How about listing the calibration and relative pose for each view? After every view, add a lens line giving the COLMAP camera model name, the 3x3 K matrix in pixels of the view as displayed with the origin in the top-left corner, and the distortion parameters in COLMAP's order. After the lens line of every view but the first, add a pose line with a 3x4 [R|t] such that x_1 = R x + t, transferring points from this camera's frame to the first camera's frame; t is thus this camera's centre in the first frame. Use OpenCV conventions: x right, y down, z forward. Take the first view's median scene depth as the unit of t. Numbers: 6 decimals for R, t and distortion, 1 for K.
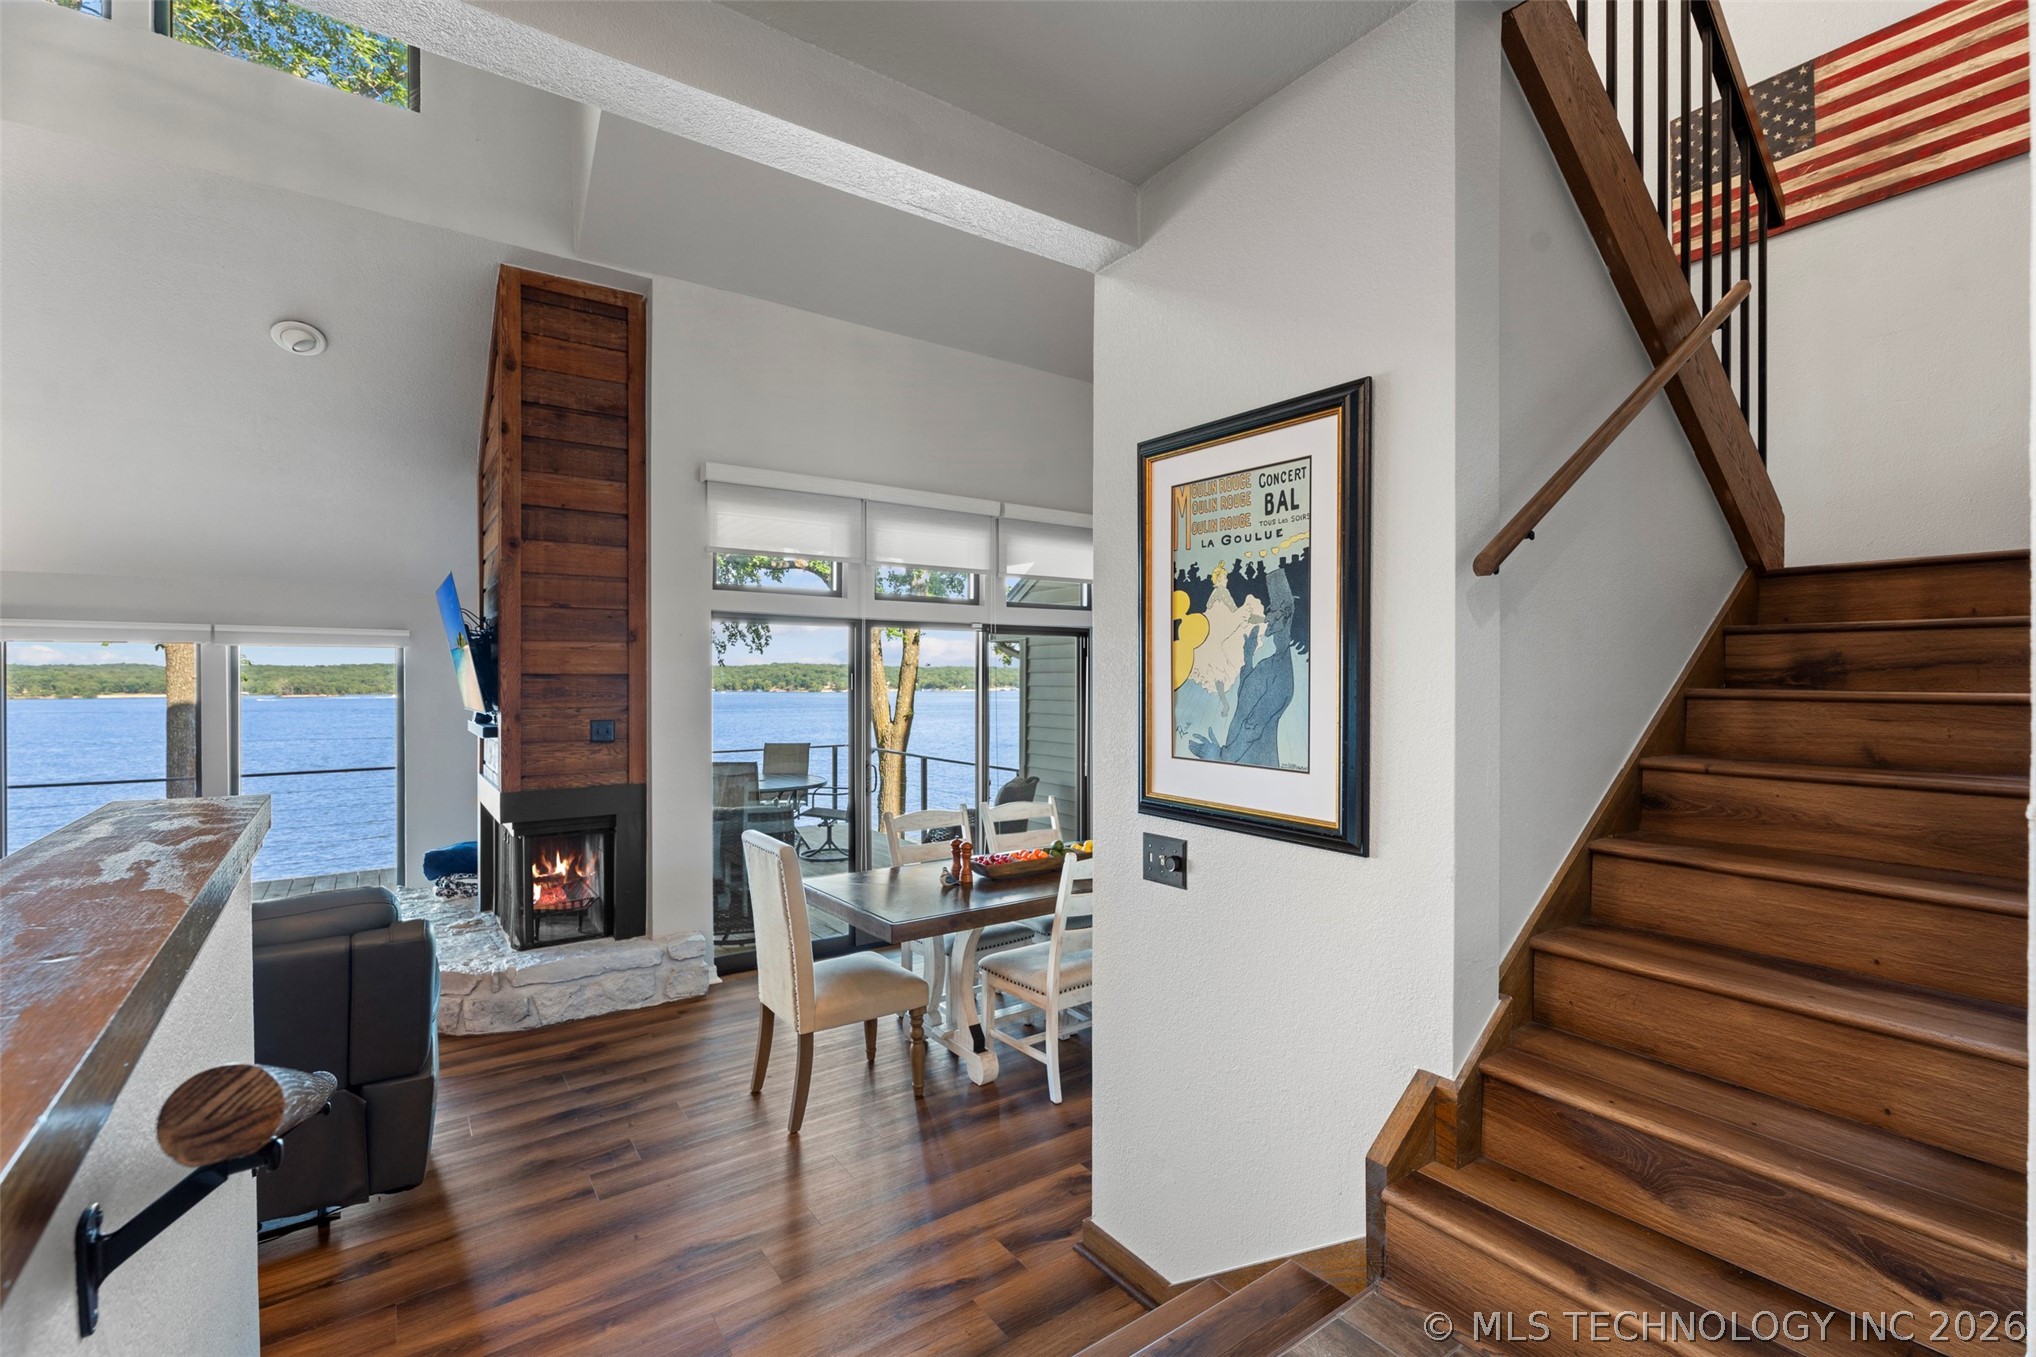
lens RADIAL K [[905.2, 0, 1025.1], [0, 905.2, 678.0], [0, 0, 1]] dist [0.000354, -0.000351]
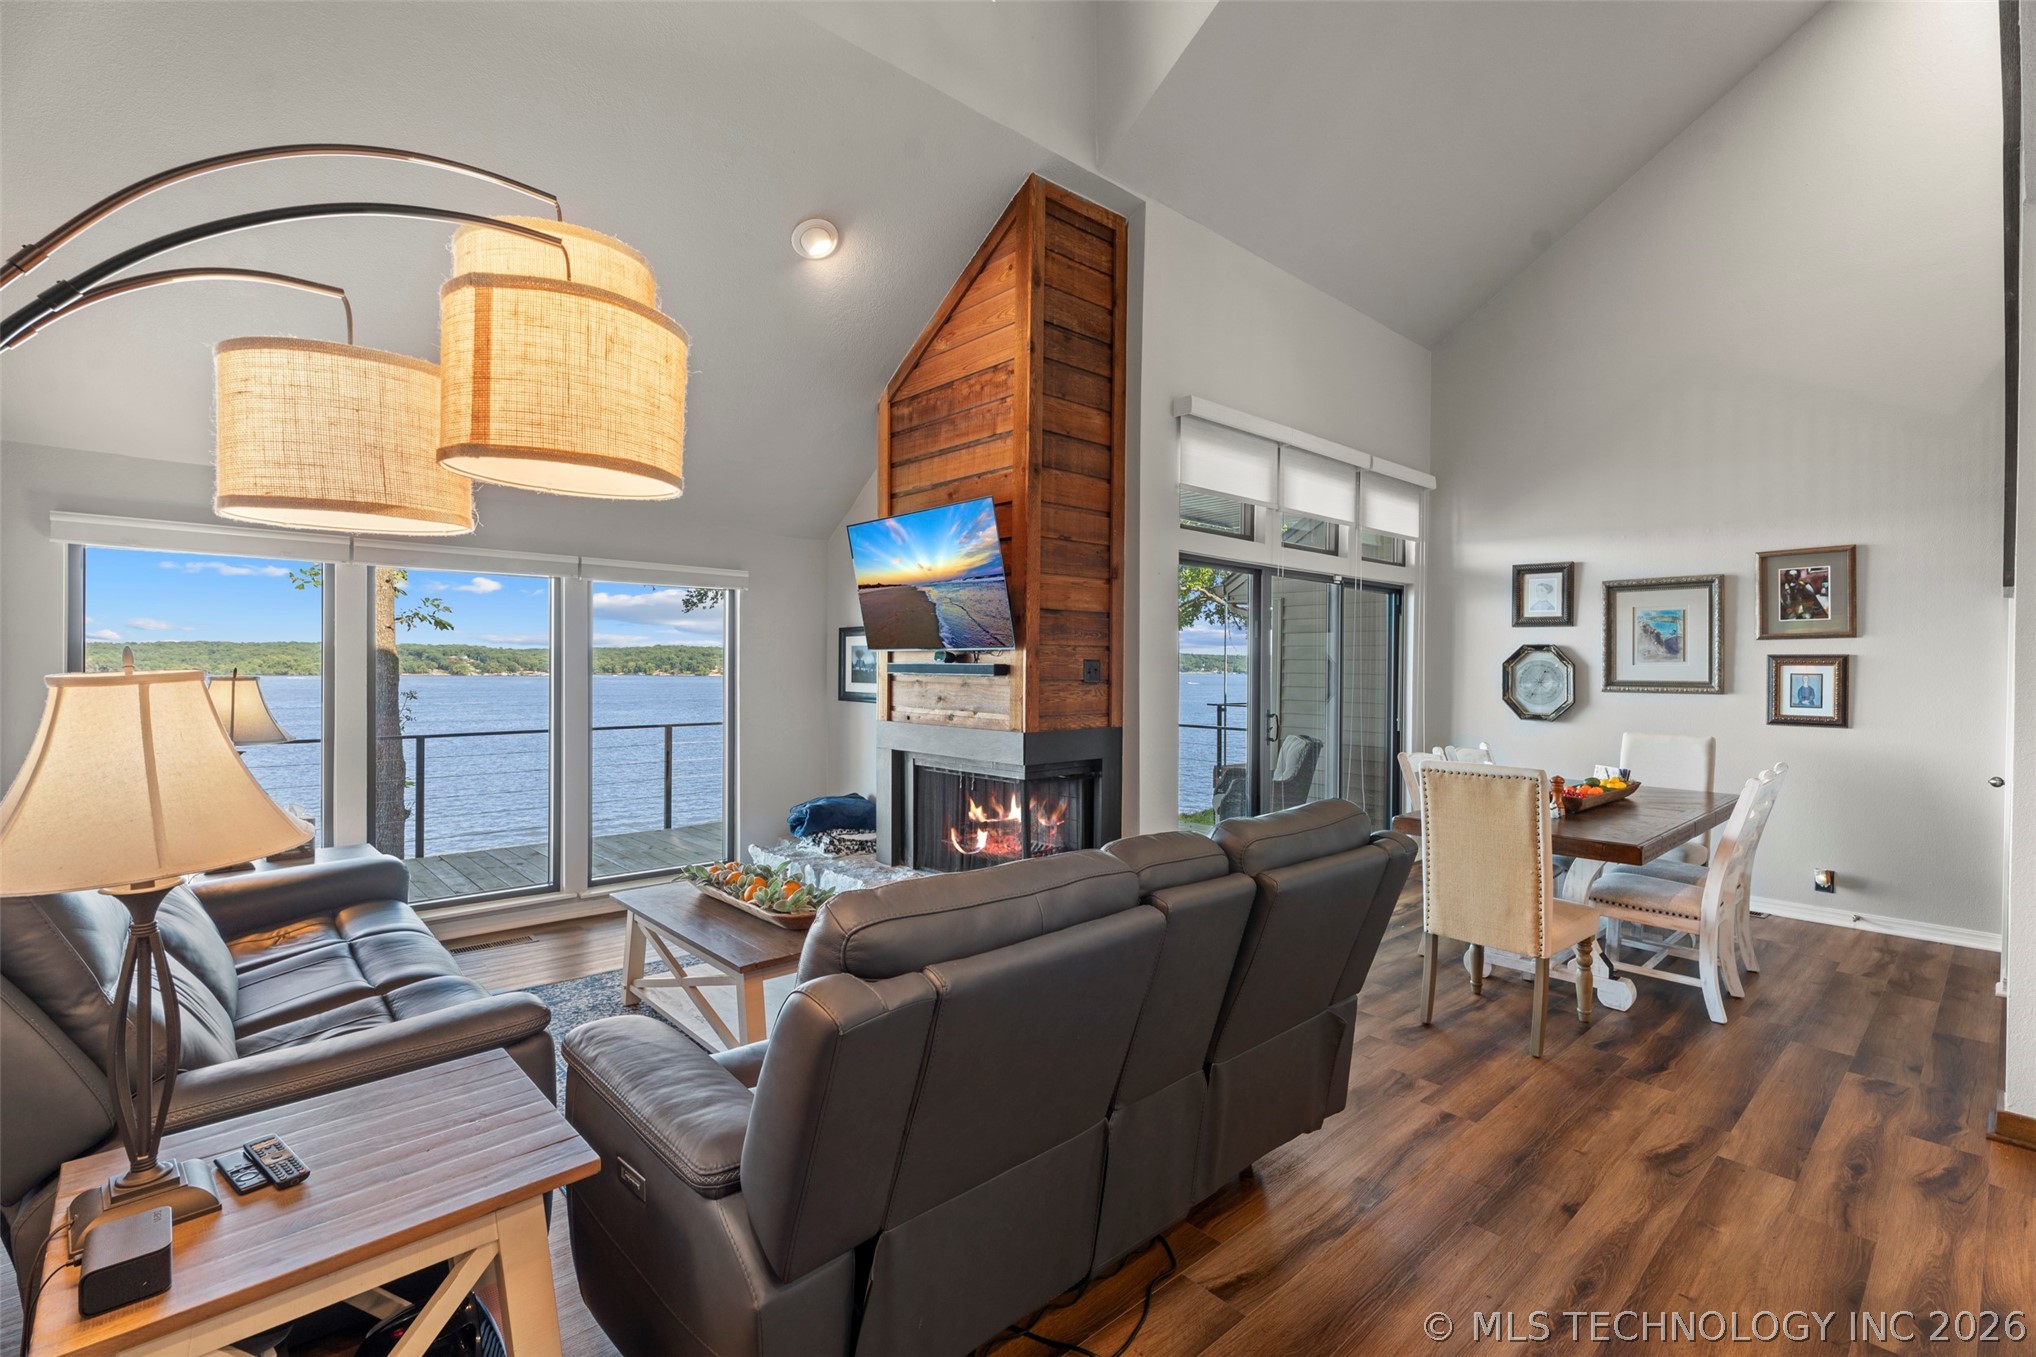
lens RADIAL K [[905.2, 0, 1025.2], [0, 905.2, 673.0], [0, 0, 1]] dist [0.000354, -0.000351]
pose [[0.993021, 0.009079, 0.117589, -0.691576], [-0.010205, 0.999908, 0.008980, 0.055935], [-0.117497, -0.010118, 0.993022, 0.058158]]
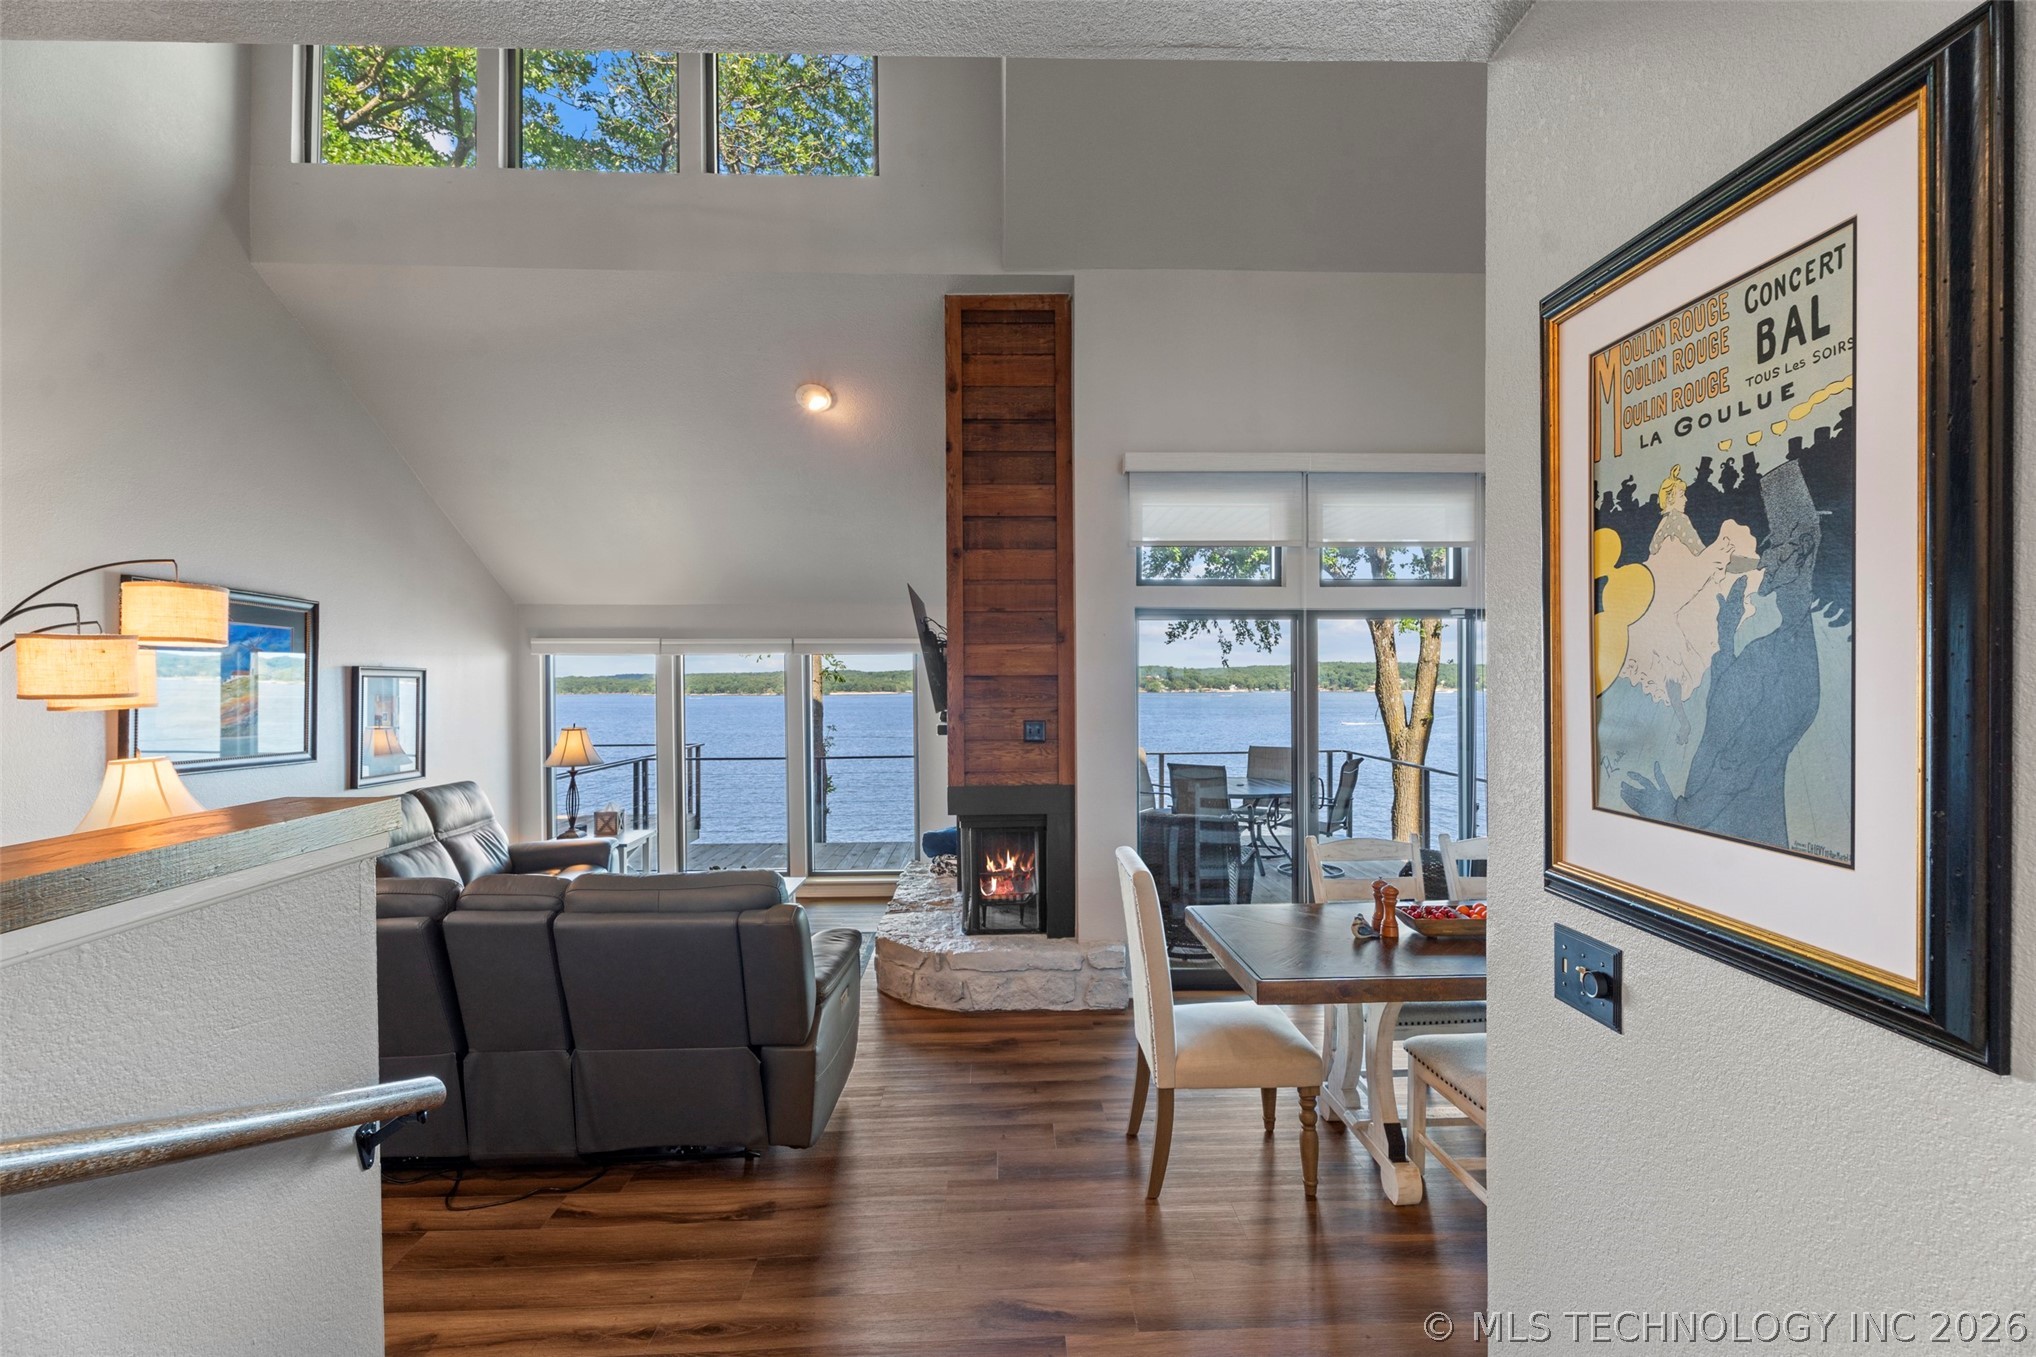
lens RADIAL K [[905.2, 0, 1025.5], [0, 905.2, 684.3], [0, 0, 1]] dist [0.000354, -0.000351]
pose [[0.834418, -0.002365, -0.551127, 0.092891], [0.006452, 0.999964, 0.005478, -0.000030], [0.551095, -0.008127, 0.834403, 0.152253]]
